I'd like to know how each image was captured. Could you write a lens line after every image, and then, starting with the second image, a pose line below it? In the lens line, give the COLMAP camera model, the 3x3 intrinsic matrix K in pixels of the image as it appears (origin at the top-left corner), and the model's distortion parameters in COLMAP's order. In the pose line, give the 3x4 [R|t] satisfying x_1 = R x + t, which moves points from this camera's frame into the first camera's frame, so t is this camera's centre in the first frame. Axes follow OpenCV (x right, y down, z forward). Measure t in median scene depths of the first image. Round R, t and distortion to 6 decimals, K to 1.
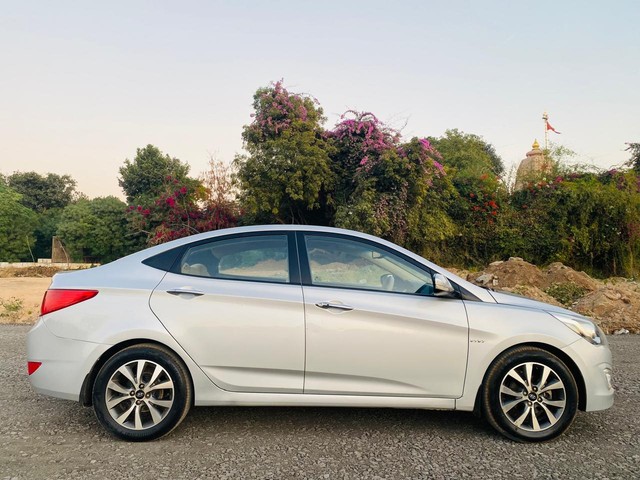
lens RADIAL K [[483.6, 0, 320.6], [0, 483.6, 243.6], [0, 0, 1]] dist [0.010931, 0.006195]
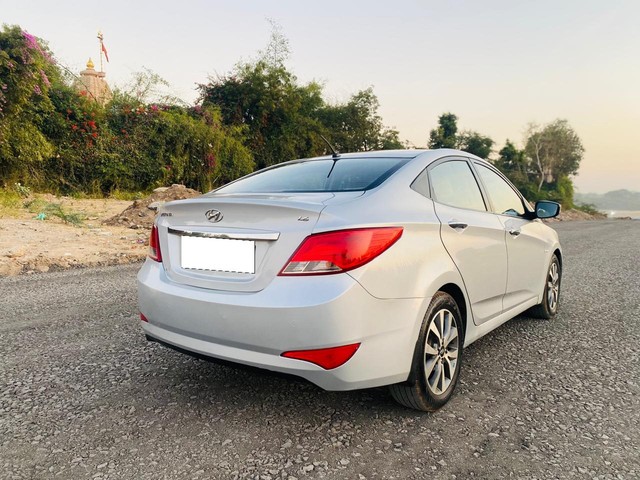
lens RADIAL K [[483.6, 0, 317.9], [0, 483.6, 240.6], [0, 0, 1]] dist [0.010931, 0.006195]
pose [[0.623826, -0.067958, 0.778603, -0.113902], [-0.045613, 0.991349, 0.123073, 0.003901], [-0.780231, -0.112291, 0.615329, 0.069886]]
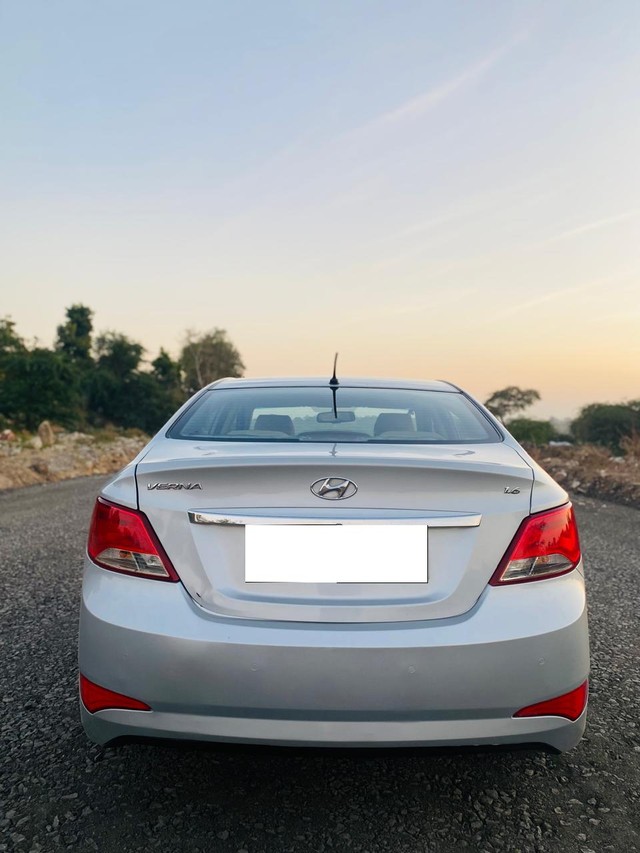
lens RADIAL K [[644.5, 0, 326.5], [0, 644.5, 431.8], [0, 0, 1]] dist [0.010931, 0.006195]
pose [[0.041755, -0.010019, 0.999078, -0.210859], [-0.077529, 0.996902, 0.013238, 0.010024], [-0.996115, -0.078010, 0.040849, 0.798925]]
